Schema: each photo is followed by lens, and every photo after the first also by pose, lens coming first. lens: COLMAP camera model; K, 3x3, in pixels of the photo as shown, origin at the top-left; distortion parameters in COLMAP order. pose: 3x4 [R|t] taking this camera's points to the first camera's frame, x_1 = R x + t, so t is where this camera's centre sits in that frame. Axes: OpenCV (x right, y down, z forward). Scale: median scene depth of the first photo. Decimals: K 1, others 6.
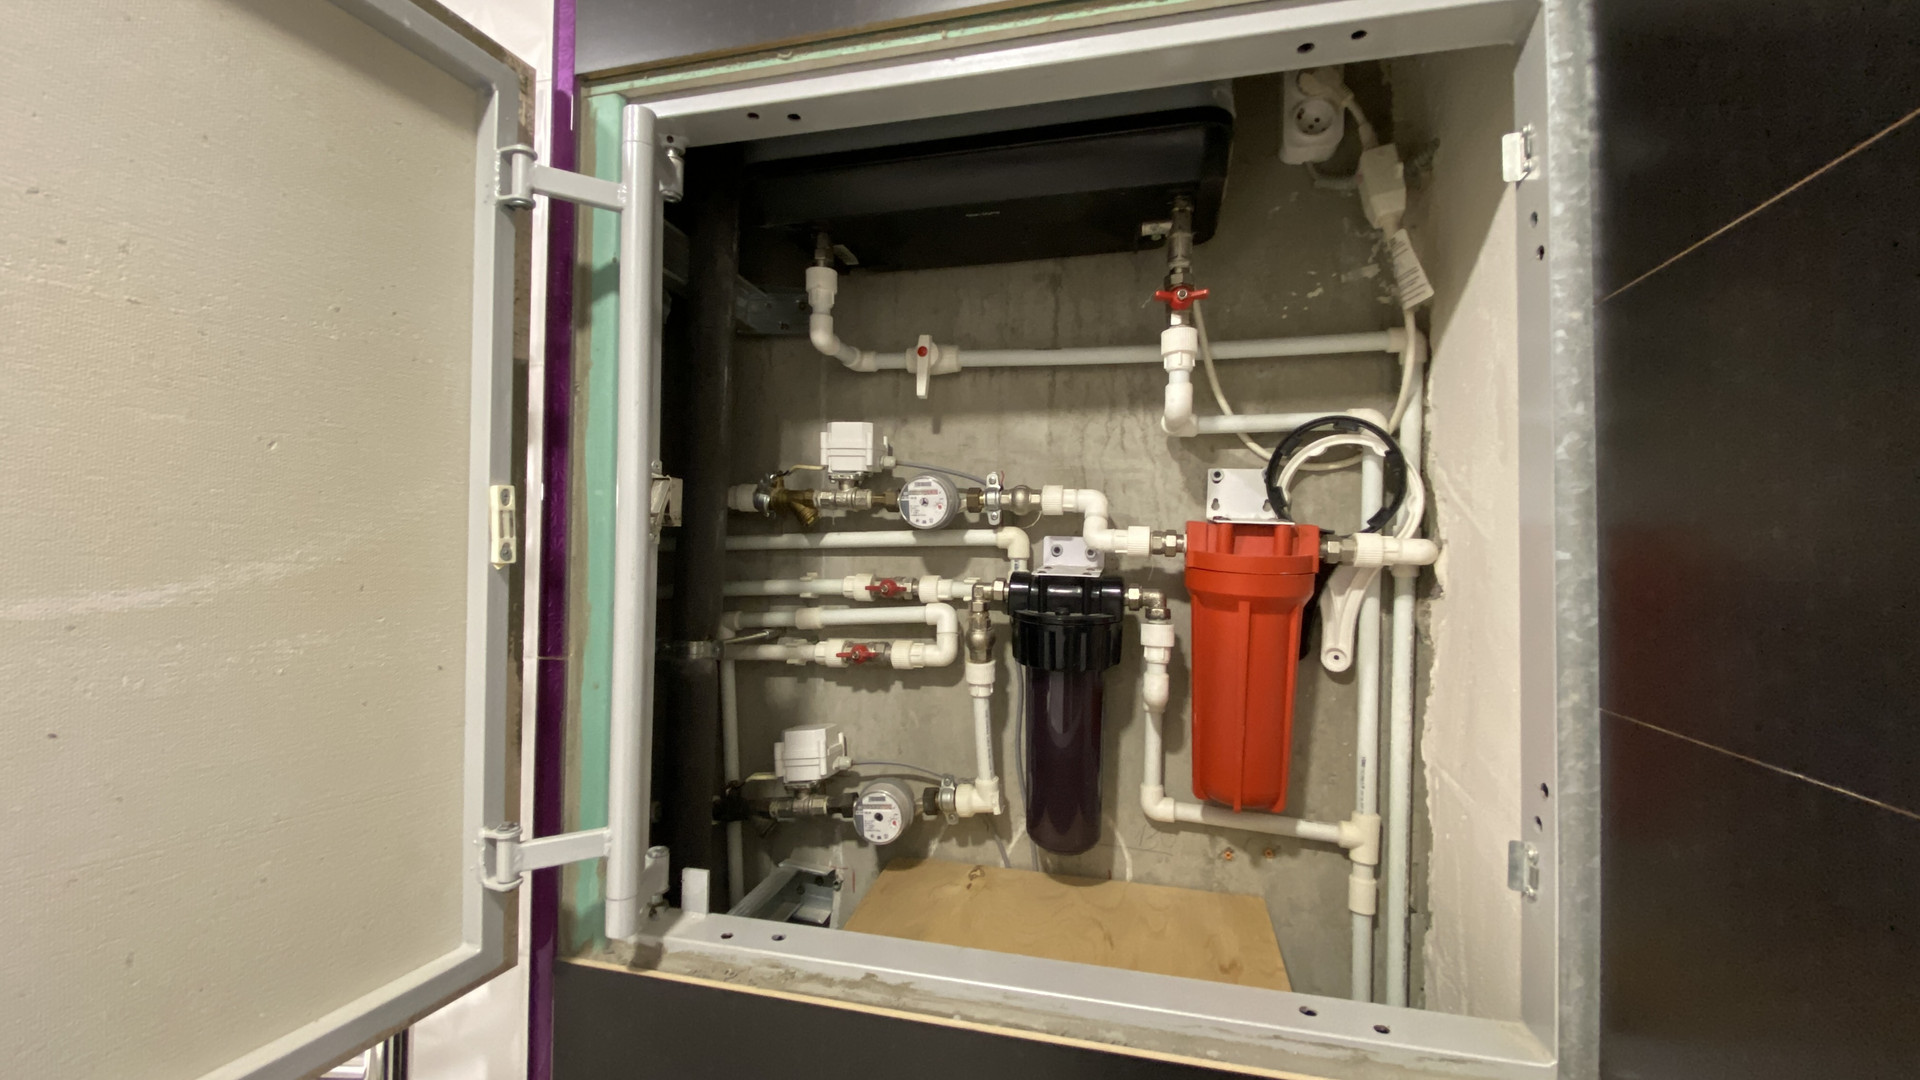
lens RADIAL K [[784.5, 0, 951.3], [0, 784.5, 531.3], [0, 0, 1]] dist [0.048274, -0.031533]
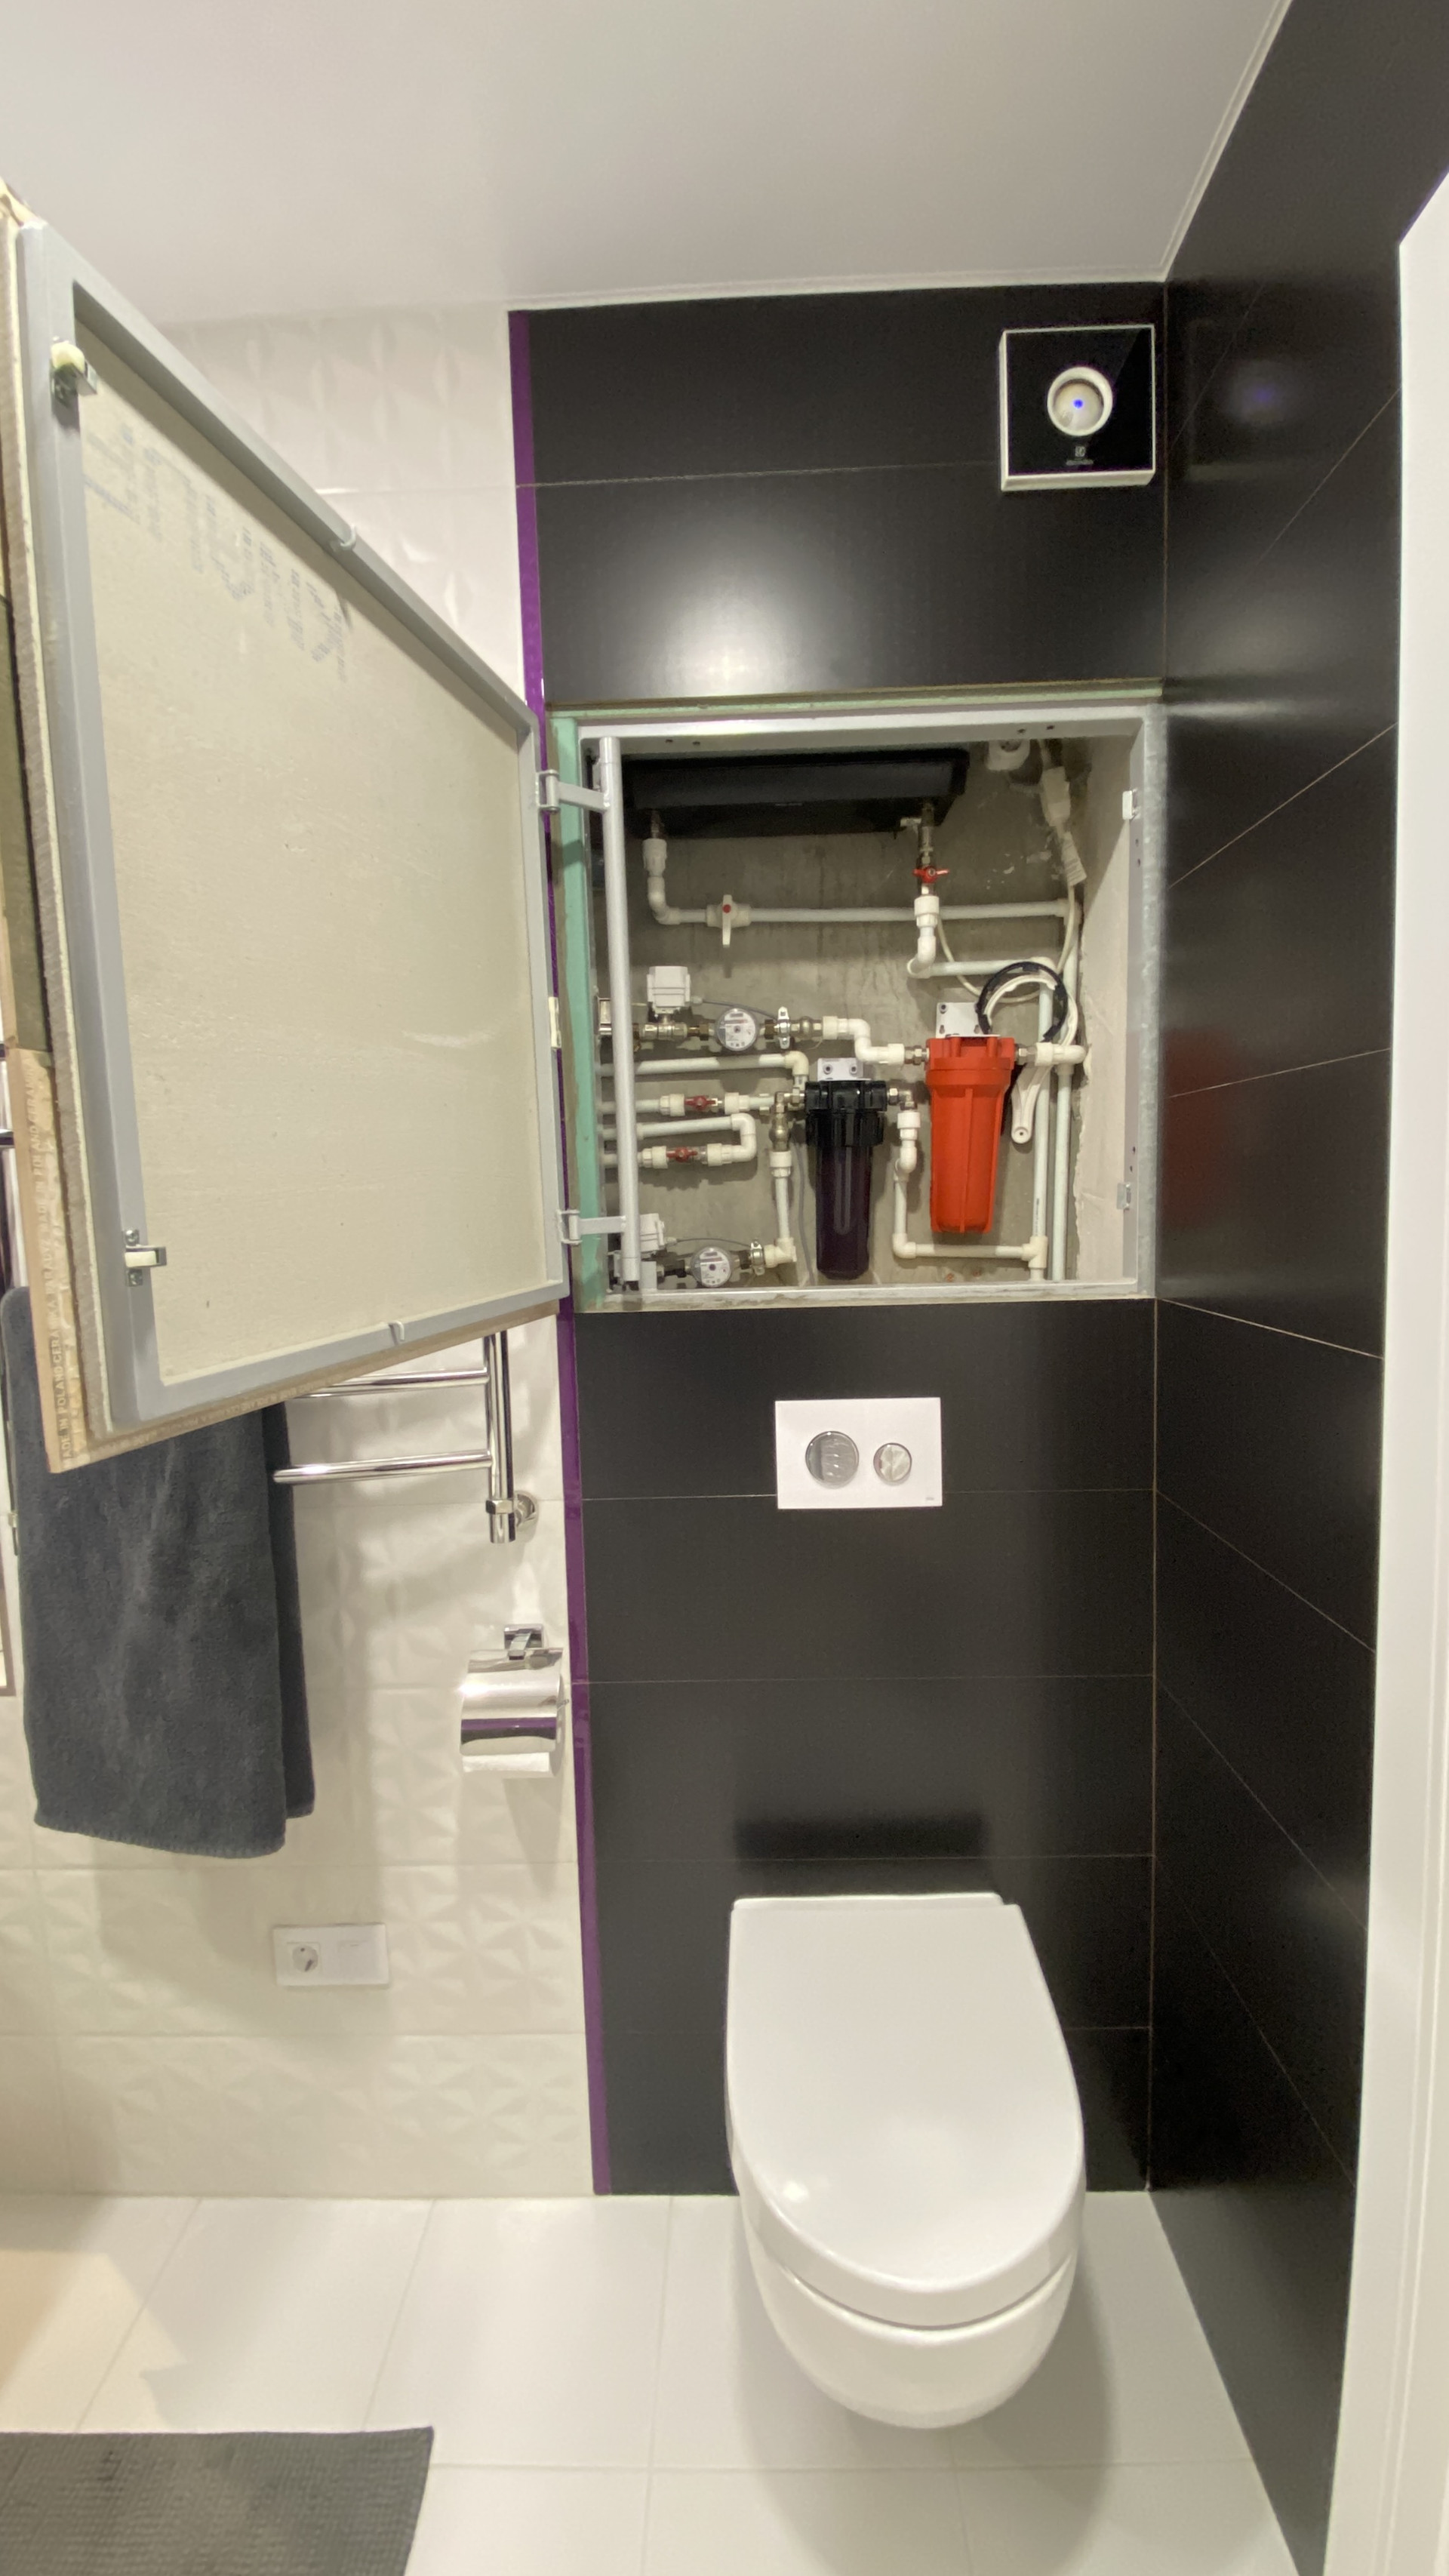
lens RADIAL K [[1052.5, 0, 725.1], [0, 1052.5, 1296.5], [0, 0, 1]] dist [0.048274, -0.031533]
pose [[0.973649, -0.064601, 0.218711, -0.487168], [0.033924, 0.989397, 0.141215, 0.160090], [-0.225515, -0.130075, 0.965517, -0.789400]]
